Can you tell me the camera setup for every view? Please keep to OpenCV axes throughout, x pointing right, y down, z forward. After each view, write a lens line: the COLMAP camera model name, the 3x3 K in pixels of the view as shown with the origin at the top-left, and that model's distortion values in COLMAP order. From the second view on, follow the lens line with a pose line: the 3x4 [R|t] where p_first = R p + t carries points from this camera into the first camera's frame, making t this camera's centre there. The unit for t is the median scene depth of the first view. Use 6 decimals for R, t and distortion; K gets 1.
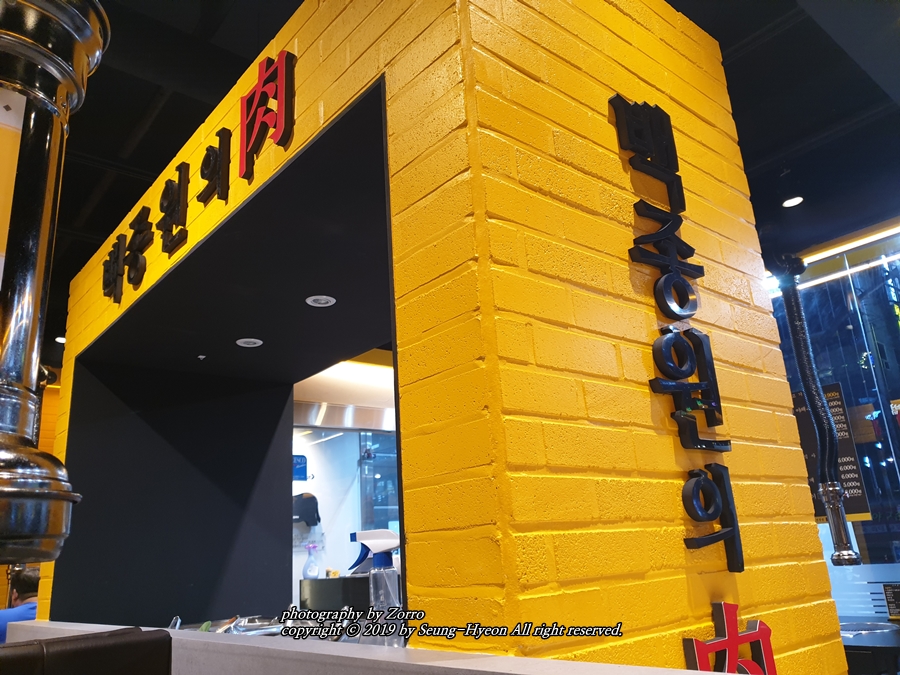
lens RADIAL K [[685.5, 0, 450.0], [0, 685.5, 337.5], [0, 0, 1]] dist [0.003232, -0.003735]
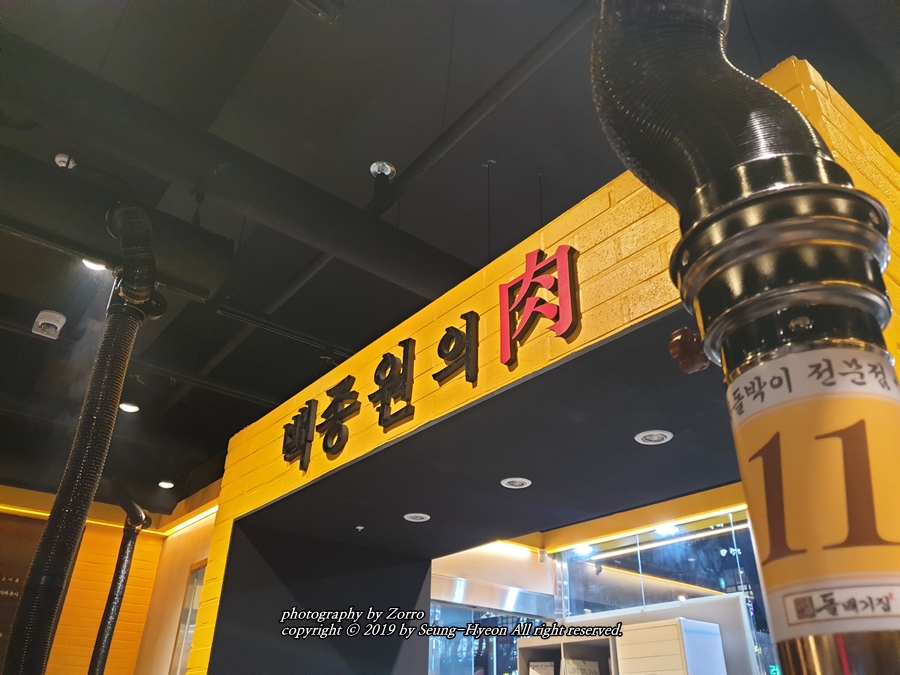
lens RADIAL K [[685.5, 0, 450.0], [0, 685.5, 337.5], [0, 0, 1]] dist [0.003232, -0.003735]
pose [[0.995928, 0.053545, -0.072526, -0.254270], [-0.068207, 0.973604, -0.217814, -0.042021], [0.058949, 0.221874, 0.973292, 0.027800]]
